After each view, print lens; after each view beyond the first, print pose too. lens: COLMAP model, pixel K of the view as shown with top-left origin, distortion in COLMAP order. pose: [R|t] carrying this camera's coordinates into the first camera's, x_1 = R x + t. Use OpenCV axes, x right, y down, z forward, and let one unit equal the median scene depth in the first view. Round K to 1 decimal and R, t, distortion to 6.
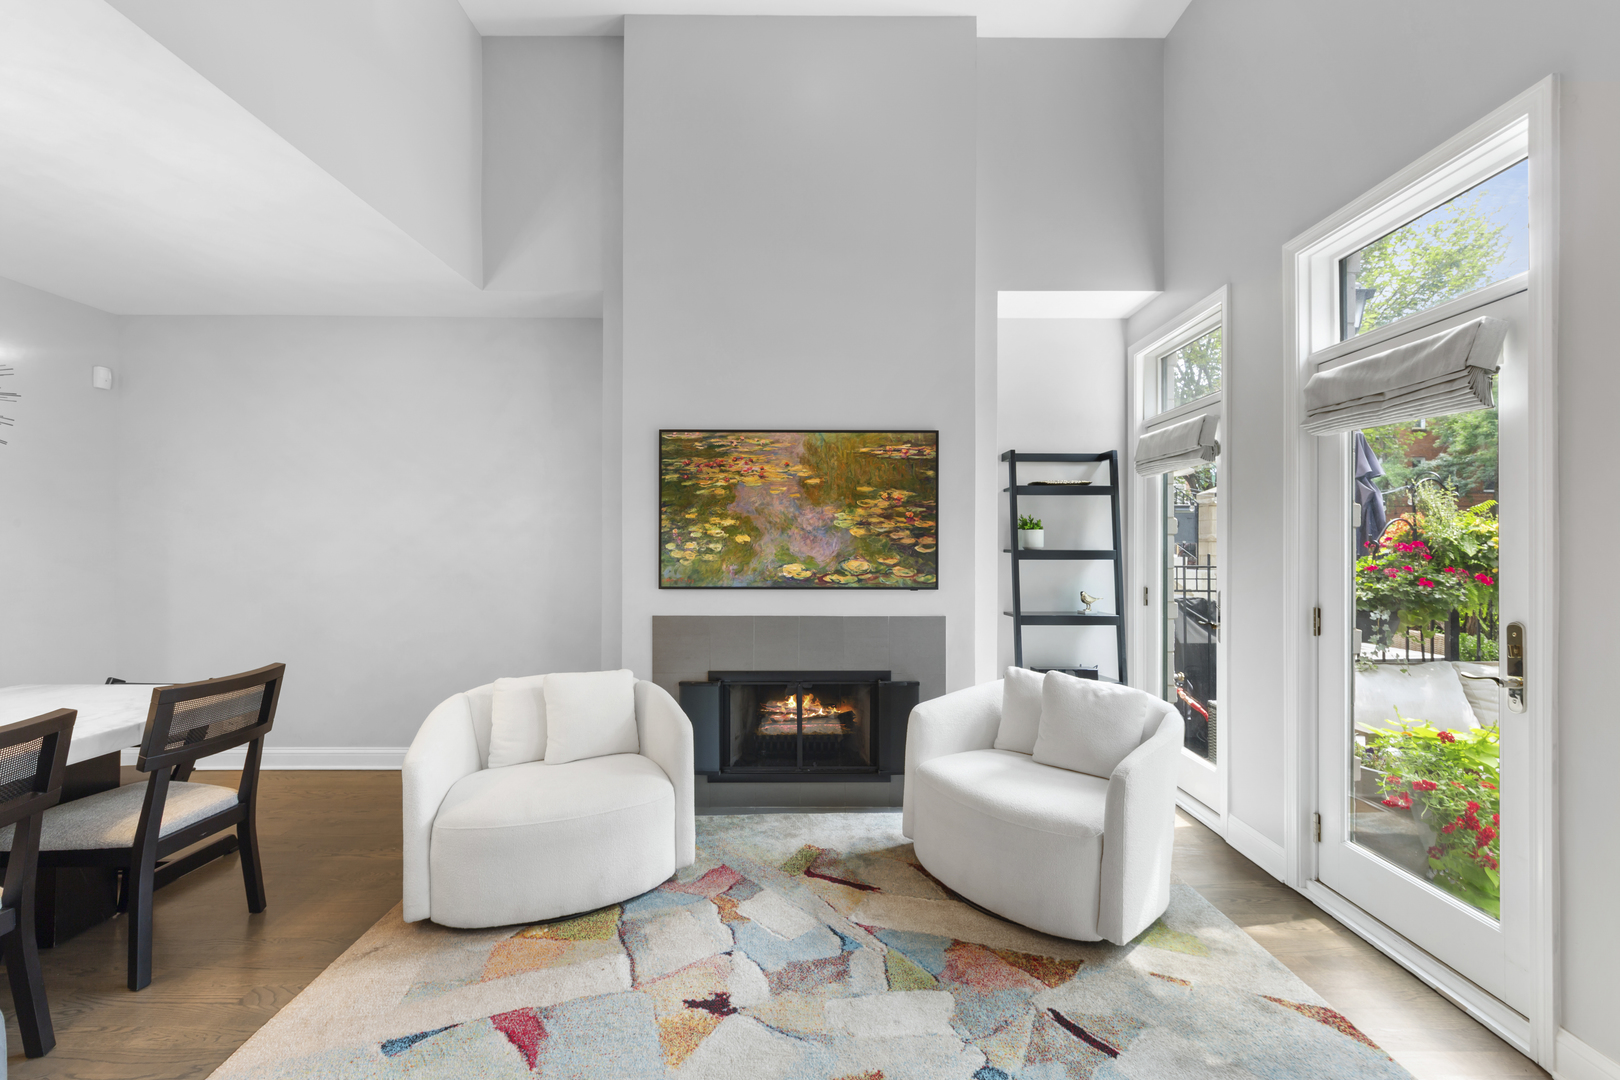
lens RADIAL K [[658.6, 0, 821.0], [0, 658.6, 544.0], [0, 0, 1]] dist [0.006165, -0.000022]
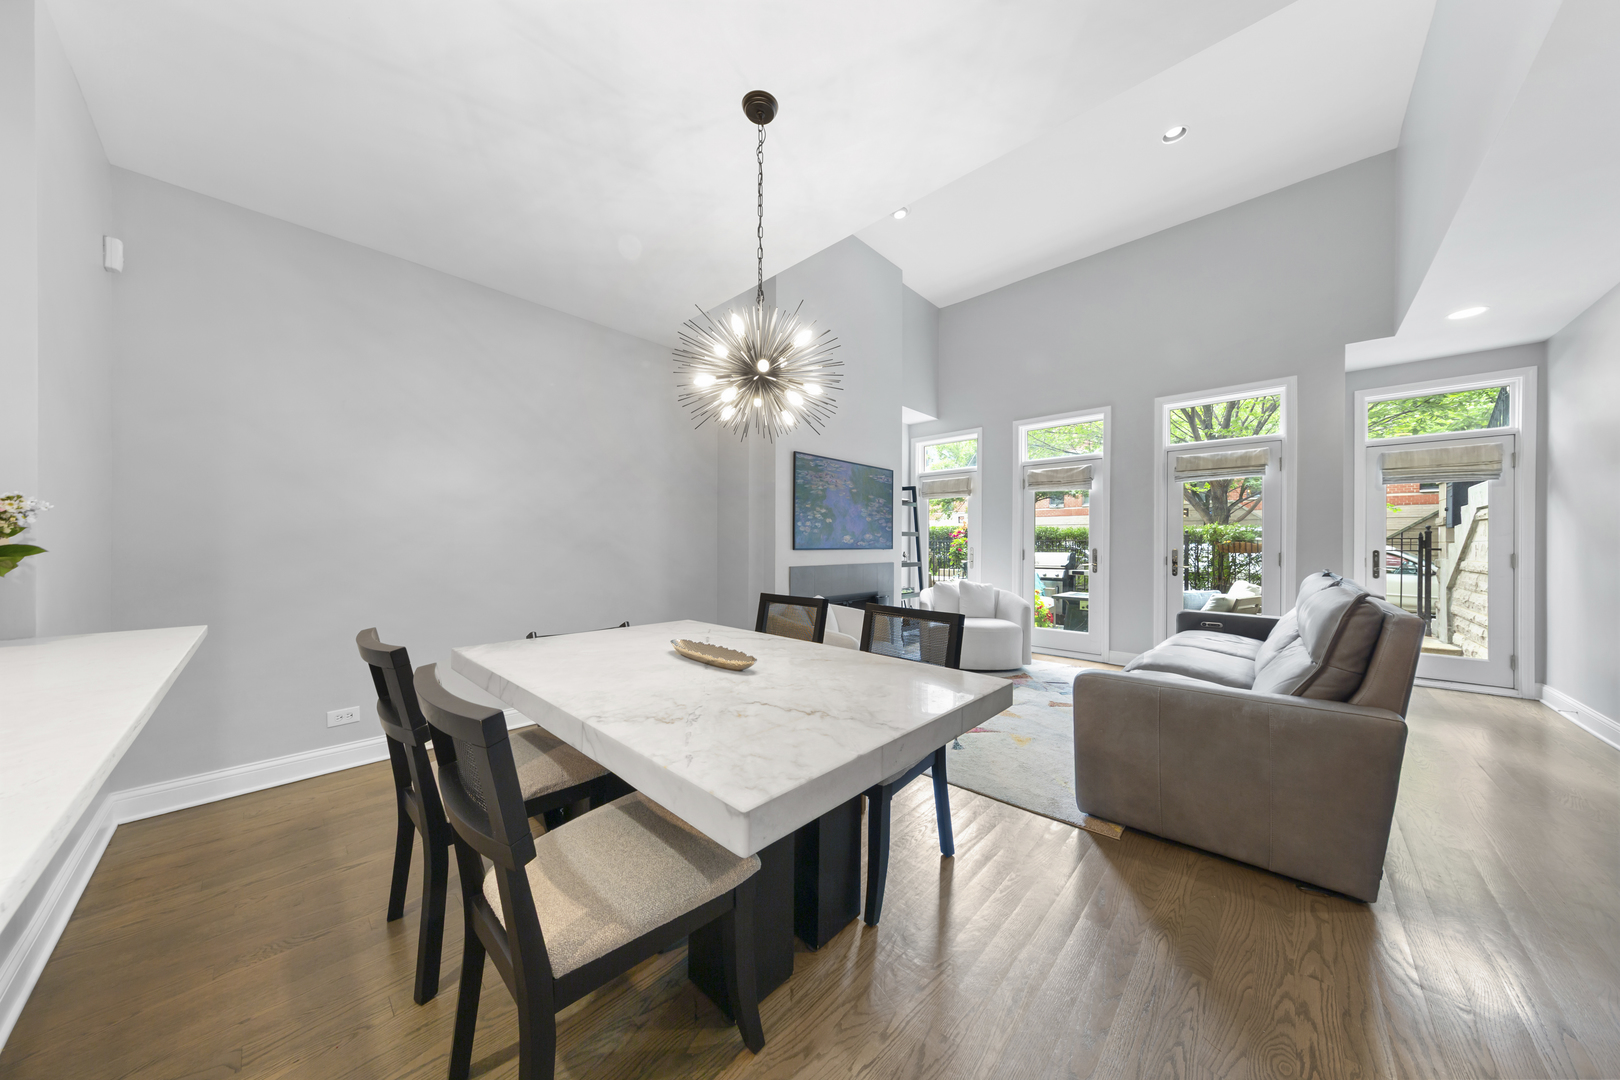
lens RADIAL K [[505.9, 0, 817.5], [0, 505.9, 543.5], [0, 0, 1]] dist [0.006281, -0.000115]
pose [[0.680678, 0.001671, 0.732581, -1.116108], [-0.005549, 0.999980, 0.002875, 0.048751], [-0.732562, -0.006022, 0.680674, 0.112967]]
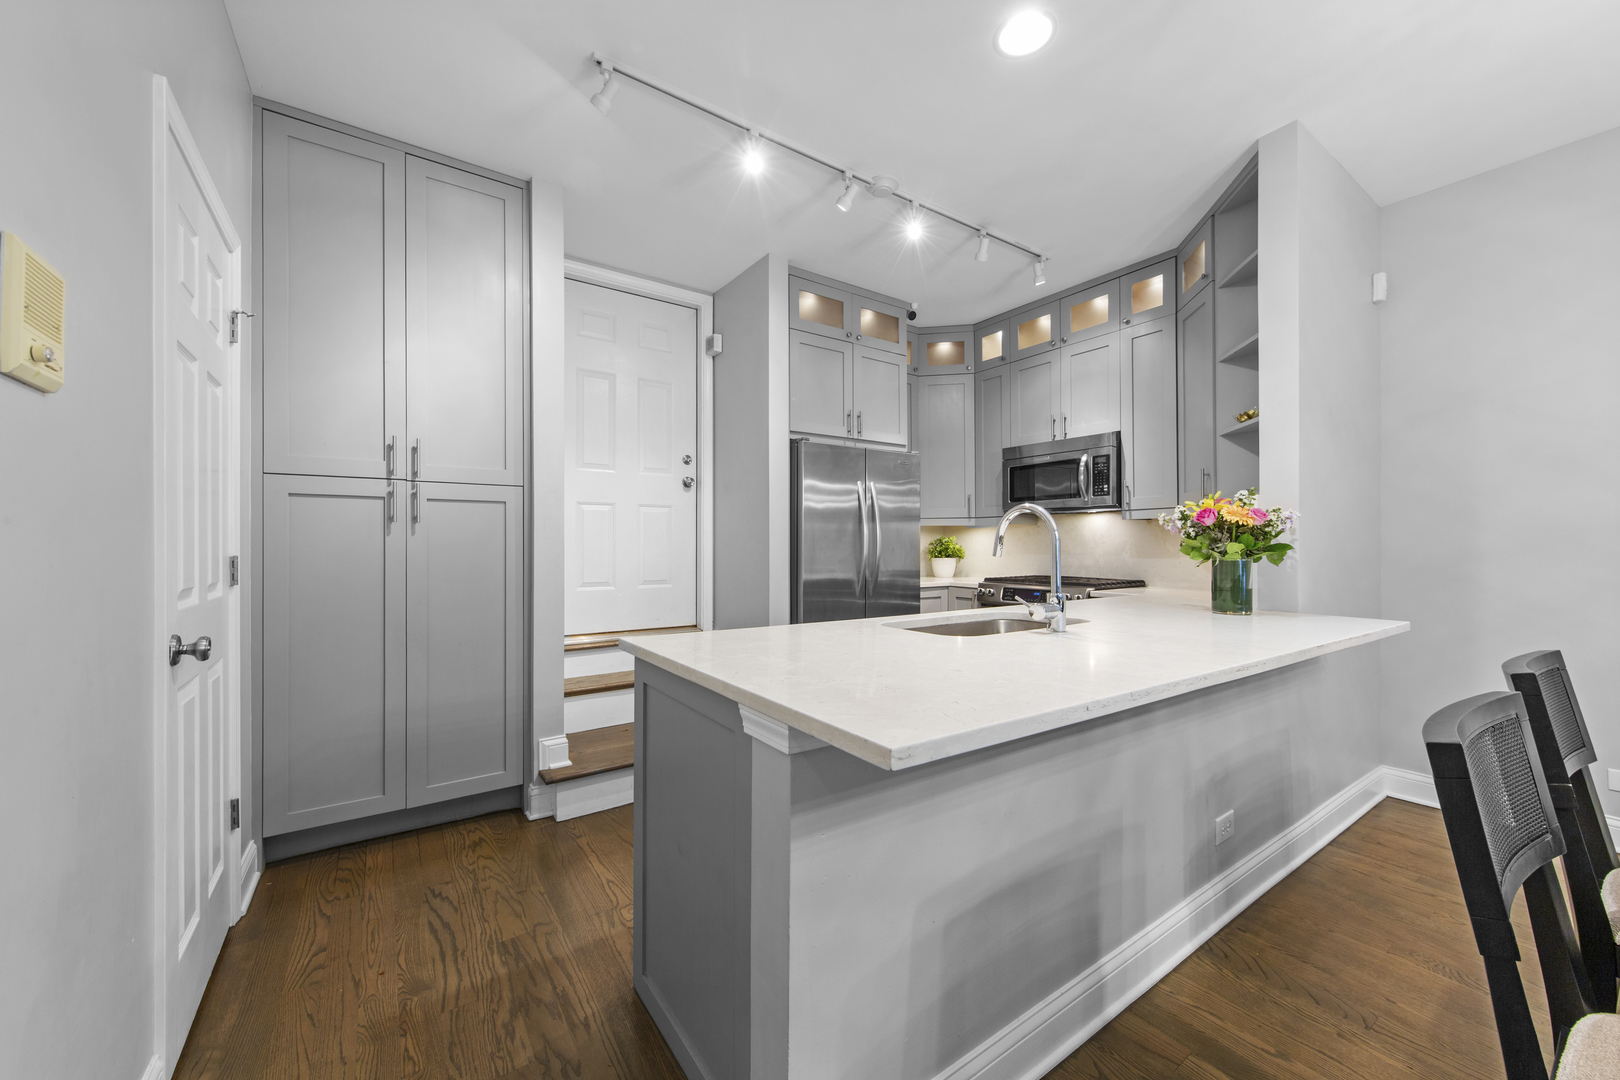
lens RADIAL K [[618.7, 0, 820.3], [0, 618.7, 541.6], [0, 0, 1]] dist [0.000936, 0.000118]
pose [[0.573469, -0.005086, -0.819212, -0.988197], [0.005076, 0.999984, -0.002655, 0.051489], [0.819212, -0.002636, 0.573485, 0.049100]]
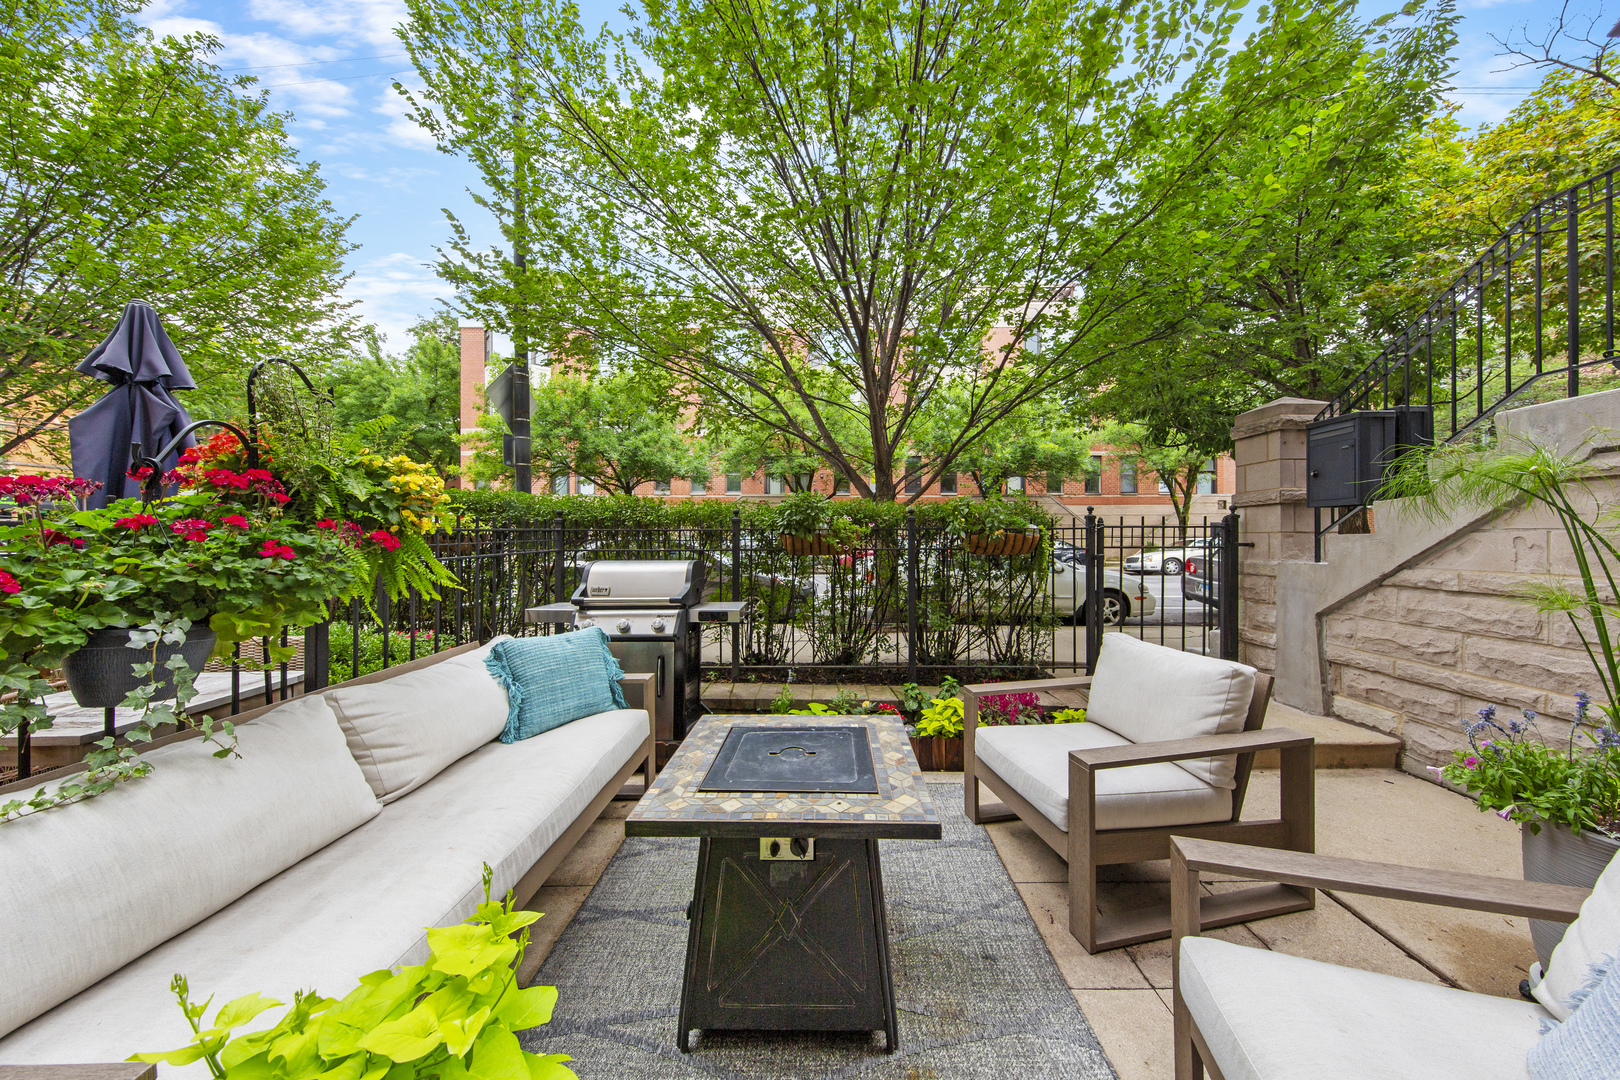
lens RADIAL K [[520.6, 0, 821.9], [0, 520.6, 542.1], [0, 0, 1]] dist [0.005316, -0.000041]
pose [[0.011818, -0.007357, 0.999903, 0.572903], [-0.003286, 0.999967, 0.007396, 0.051786], [-0.999925, -0.003374, 0.011793, 0.639532]]
